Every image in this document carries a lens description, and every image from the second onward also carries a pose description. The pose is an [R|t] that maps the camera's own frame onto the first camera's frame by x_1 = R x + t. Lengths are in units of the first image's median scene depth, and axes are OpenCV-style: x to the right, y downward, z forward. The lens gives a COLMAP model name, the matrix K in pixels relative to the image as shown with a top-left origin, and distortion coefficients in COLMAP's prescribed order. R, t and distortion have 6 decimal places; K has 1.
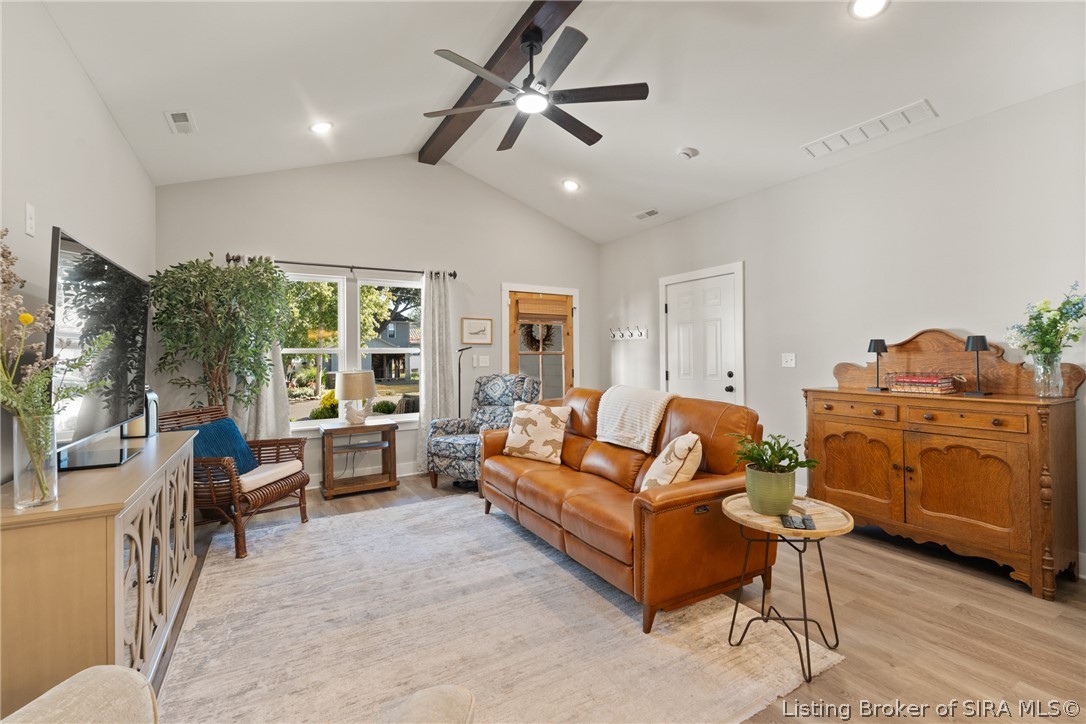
lens RADIAL K [[482.7, 0, 539.2], [0, 482.7, 350.6], [0, 0, 1]] dist [-0.001847, 0.001077]
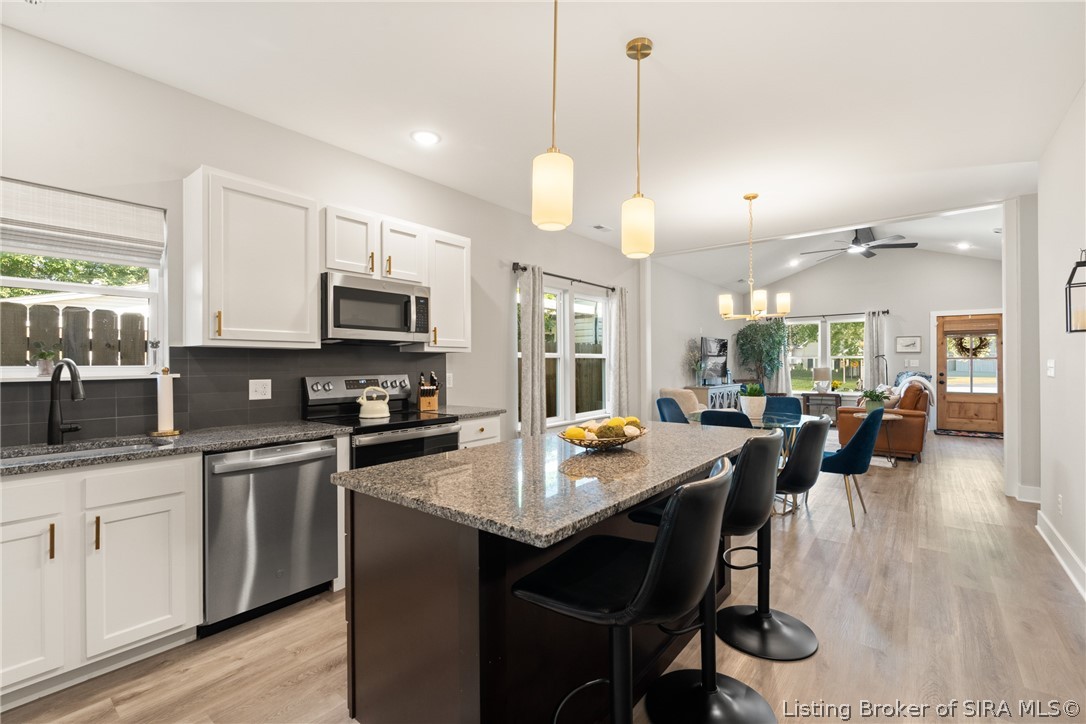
lens RADIAL K [[482.7, 0, 544.7], [0, 482.7, 357.0], [0, 0, 1]] dist [-0.001847, 0.001077]
pose [[0.363144, -0.000294, -0.931733, 1.188110], [0.012175, 0.999916, 0.004429, -0.026142], [0.931654, -0.012952, 0.363117, -0.906103]]
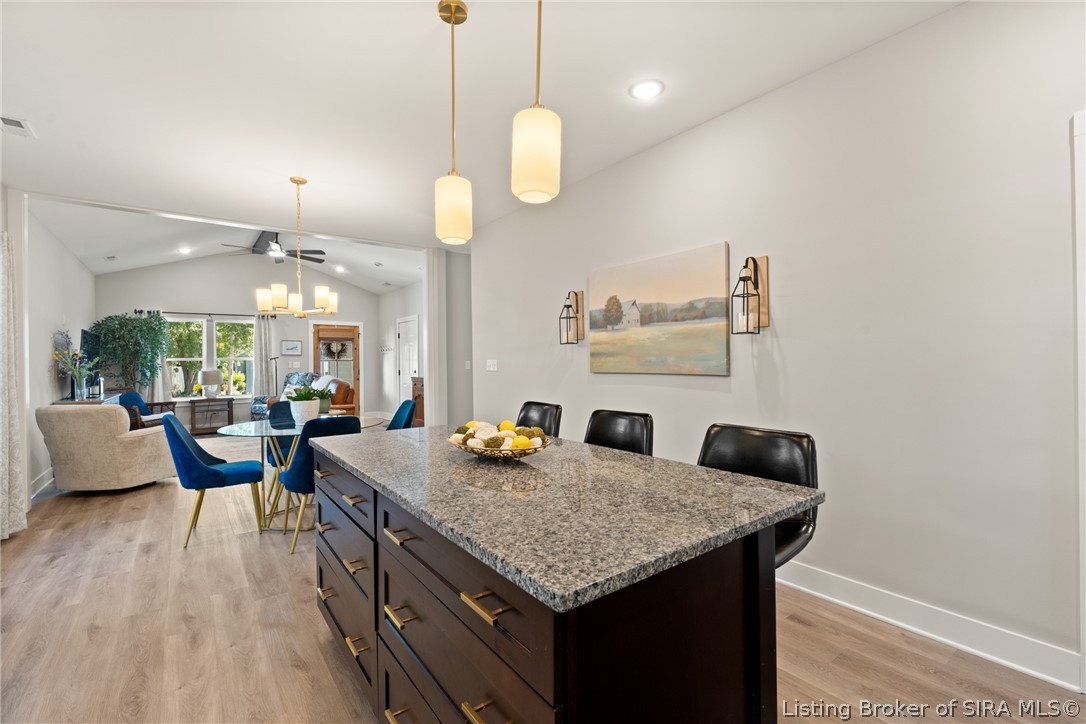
lens RADIAL K [[482.7, 0, 543.6], [0, 482.7, 360.2], [0, 0, 1]] dist [-0.001847, 0.001077]
pose [[0.992847, 0.000017, 0.119393, 0.740599], [-0.001506, 0.999922, 0.012377, -0.023447], [-0.119384, -0.012468, 0.992770, -1.105807]]
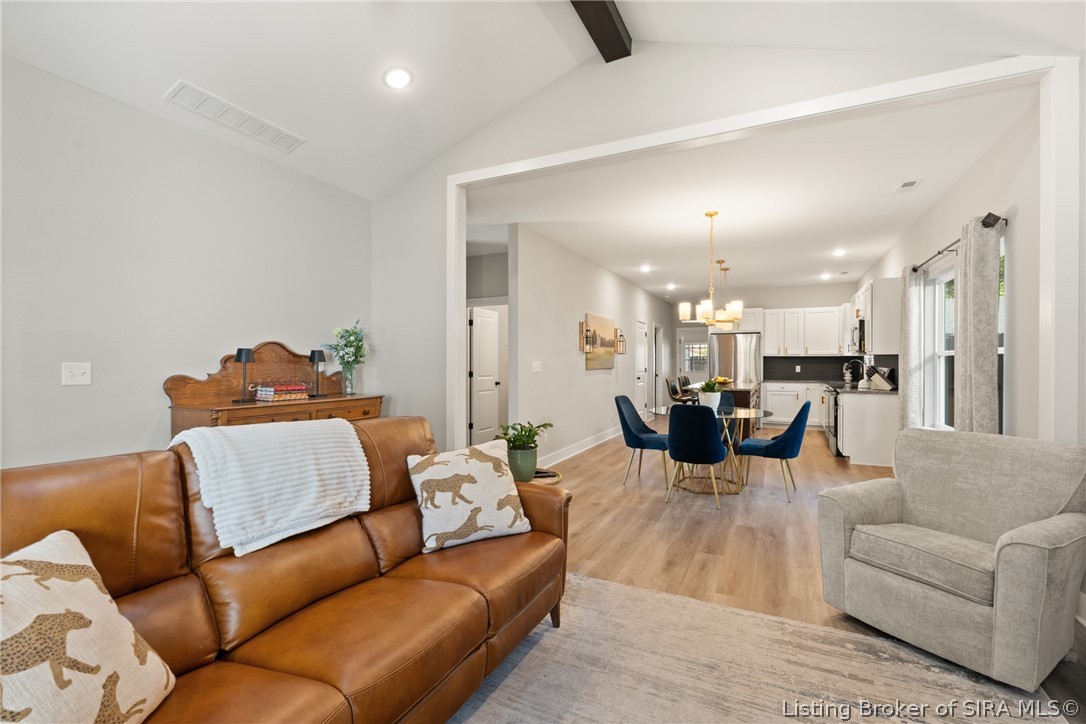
lens RADIAL K [[482.7, 0, 548.9], [0, 482.7, 367.4], [0, 0, 1]] dist [-0.001847, 0.001077]
pose [[-0.560121, 0.000249, 0.828411, -0.325185], [-0.003499, 0.999990, -0.002667, 0.010875], [-0.828404, -0.004393, -0.560114, 0.817666]]
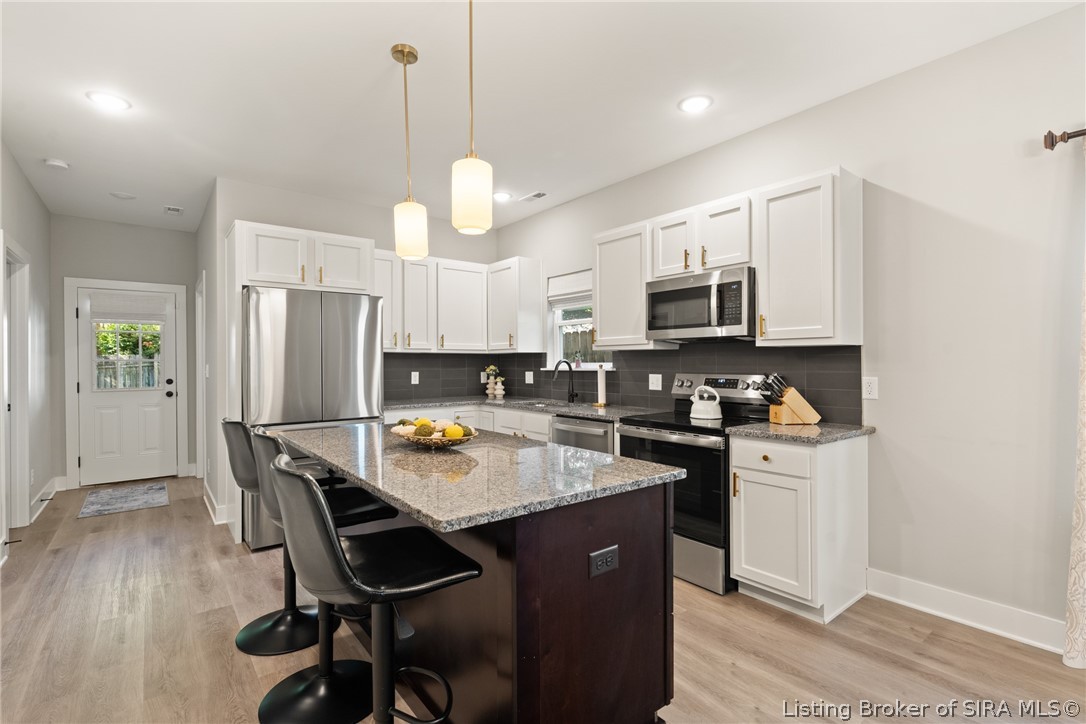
lens RADIAL K [[507.4, 0, 538.4], [0, 507.4, 359.0], [0, 0, 1]] dist [-0.004676, 0.000218]
pose [[-0.991722, 0.012819, -0.127764, 0.725202], [0.015341, 0.999706, -0.018777, -0.009373], [0.127486, -0.020581, -0.991627, -0.160198]]
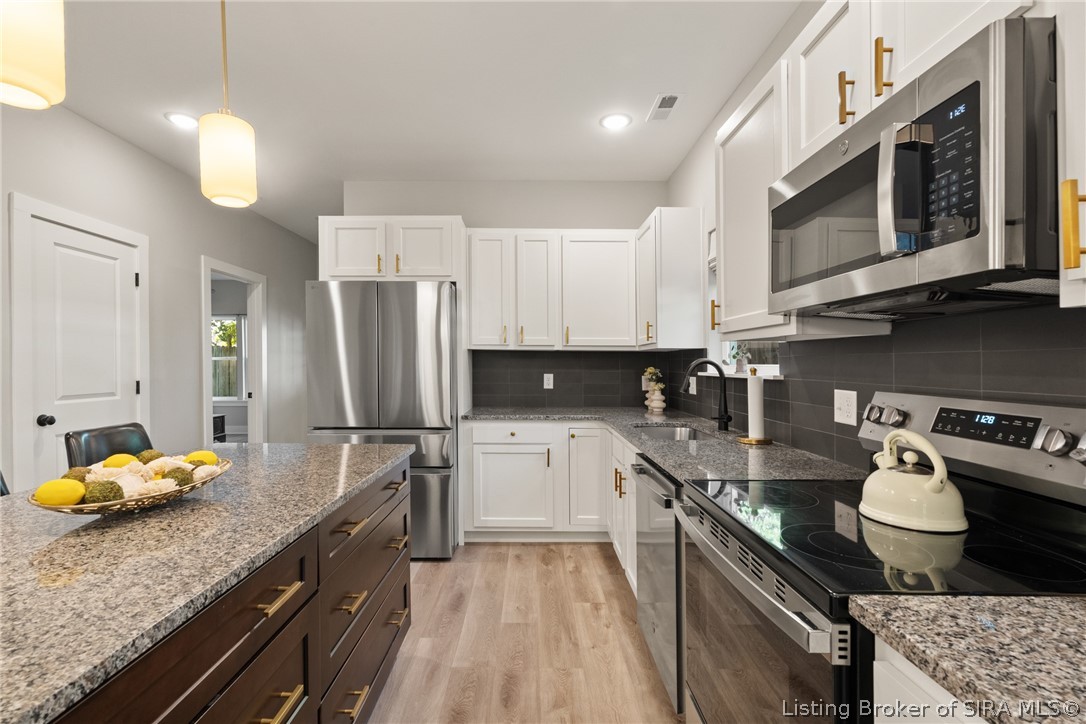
lens RADIAL K [[482.7, 0, 533.1], [0, 482.7, 361.3], [0, 0, 1]] dist [-0.001847, 0.001077]
pose [[-0.864279, 0.008673, 0.502939, 0.425695], [-0.001371, 0.999807, -0.019597, -0.011843], [-0.503012, -0.017627, -0.864100, -0.550687]]
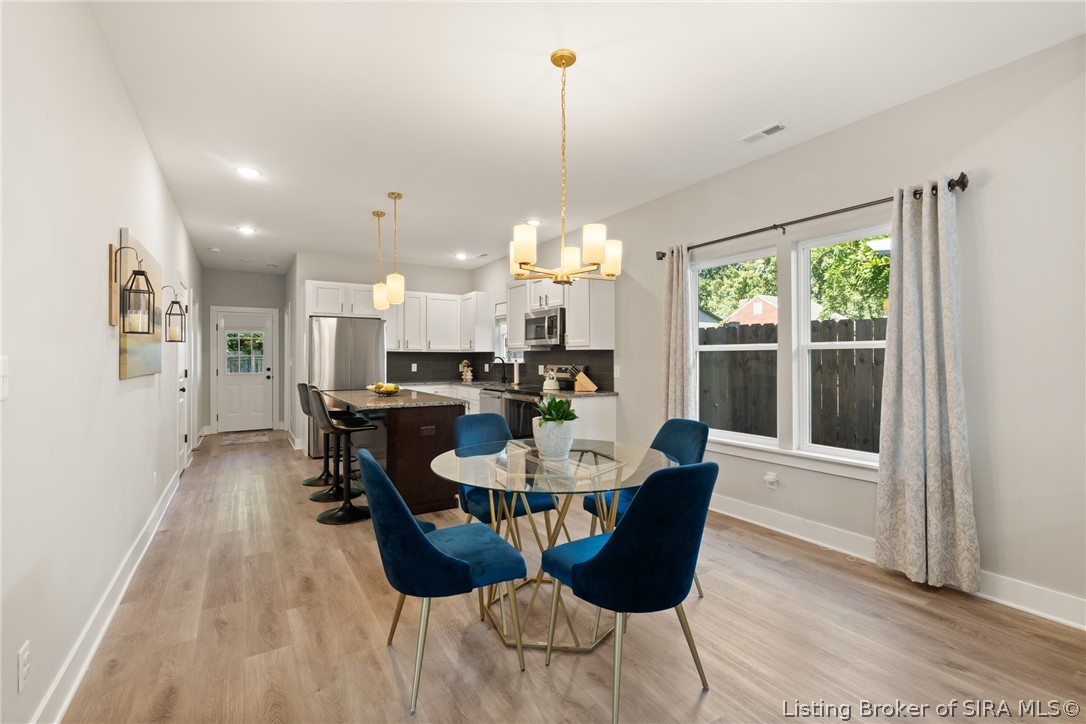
lens RADIAL K [[482.7, 0, 539.1], [0, 482.7, 350.8], [0, 0, 1]] dist [-0.001847, 0.001077]
pose [[-0.999652, 0.010109, -0.024360, 0.444347], [0.010811, 0.999525, -0.028862, 0.002396], [0.024057, -0.029115, -0.999287, 0.421595]]
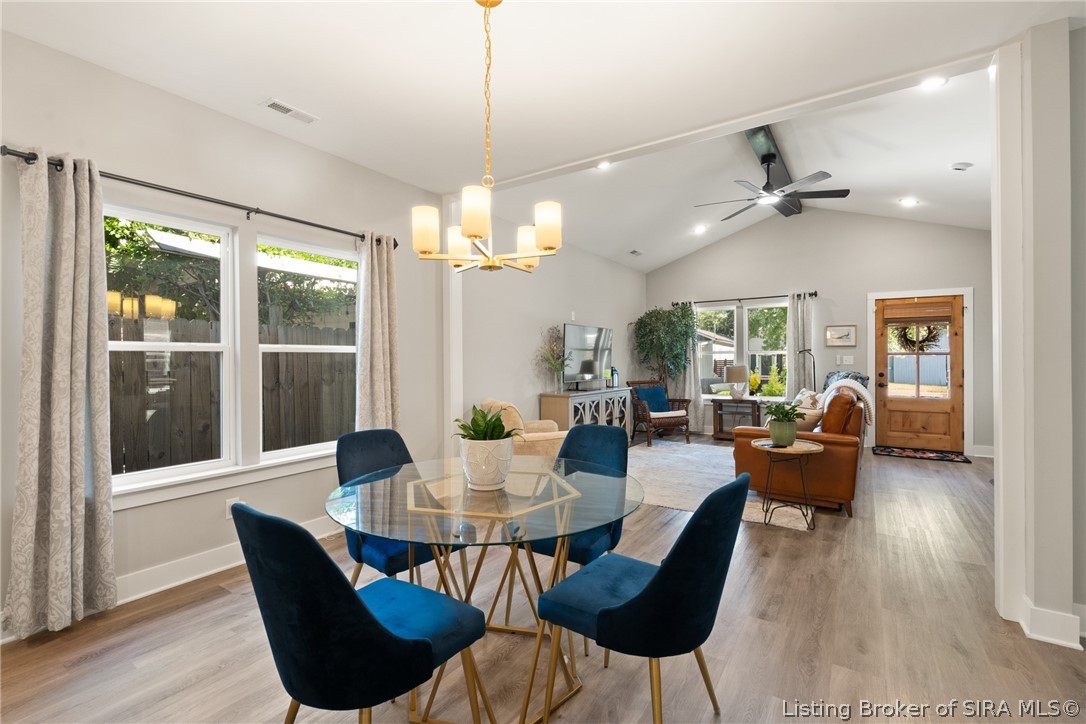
lens RADIAL K [[482.7, 0, 544.3], [0, 482.7, 351.8], [0, 0, 1]] dist [-0.001847, 0.001077]
pose [[0.437054, -0.003151, -0.899430, 0.837852], [0.011272, 0.999935, 0.001974, -0.013782], [0.899364, -0.011001, 0.437061, -0.288193]]
